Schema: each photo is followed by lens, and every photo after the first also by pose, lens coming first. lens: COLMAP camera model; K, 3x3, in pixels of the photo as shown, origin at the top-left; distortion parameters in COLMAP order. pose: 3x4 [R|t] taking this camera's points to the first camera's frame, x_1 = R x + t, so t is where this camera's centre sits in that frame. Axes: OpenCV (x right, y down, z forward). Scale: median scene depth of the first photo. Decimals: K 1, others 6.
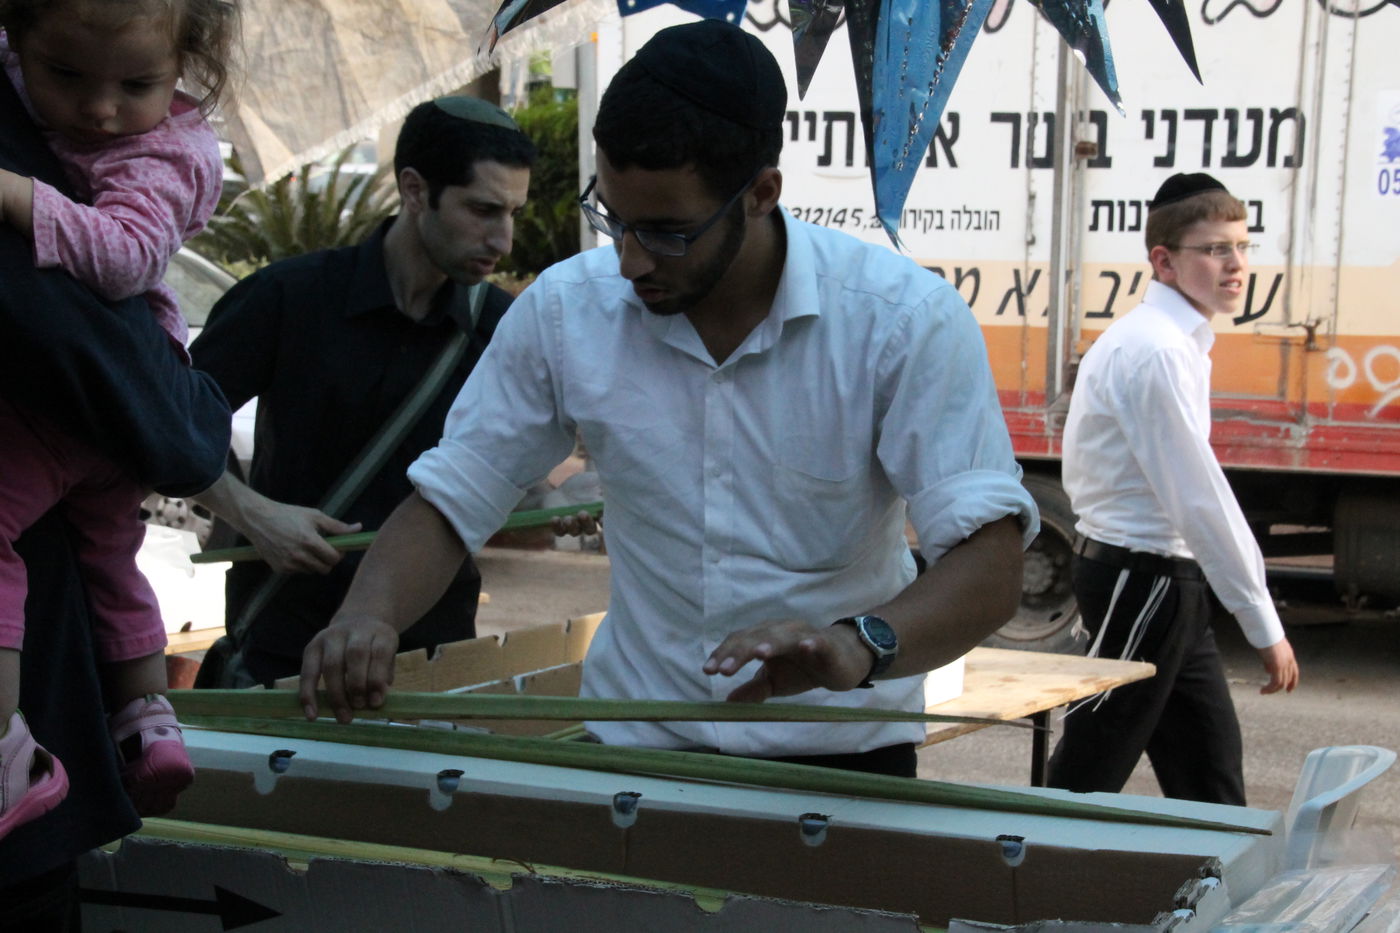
lens RADIAL K [[1744.7, 0, 700.0], [0, 1744.7, 466.5], [0, 0, 1]] dist [0.133672, 0.016027]
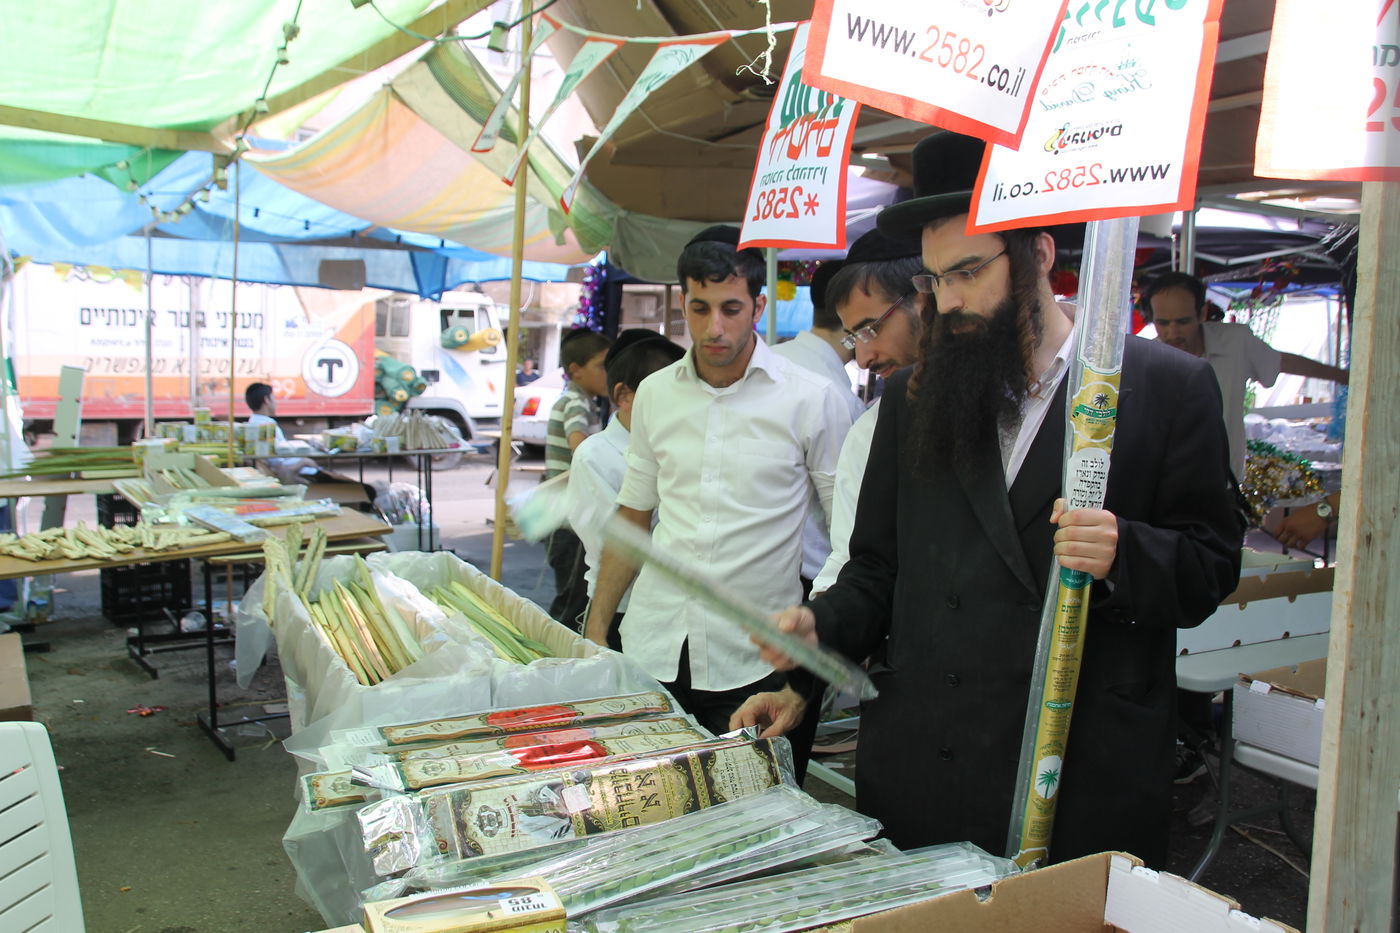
lens RADIAL K [[1230.0, 0, 700.0], [0, 1230.0, 466.5], [0, 0, 1]] dist [-0.003844, -0.001855]
pose [[0.745587, -0.079588, 0.661638, -0.607513], [0.080009, 0.996352, 0.029689, 0.092818], [-0.661588, 0.030801, 0.749235, -1.297610]]
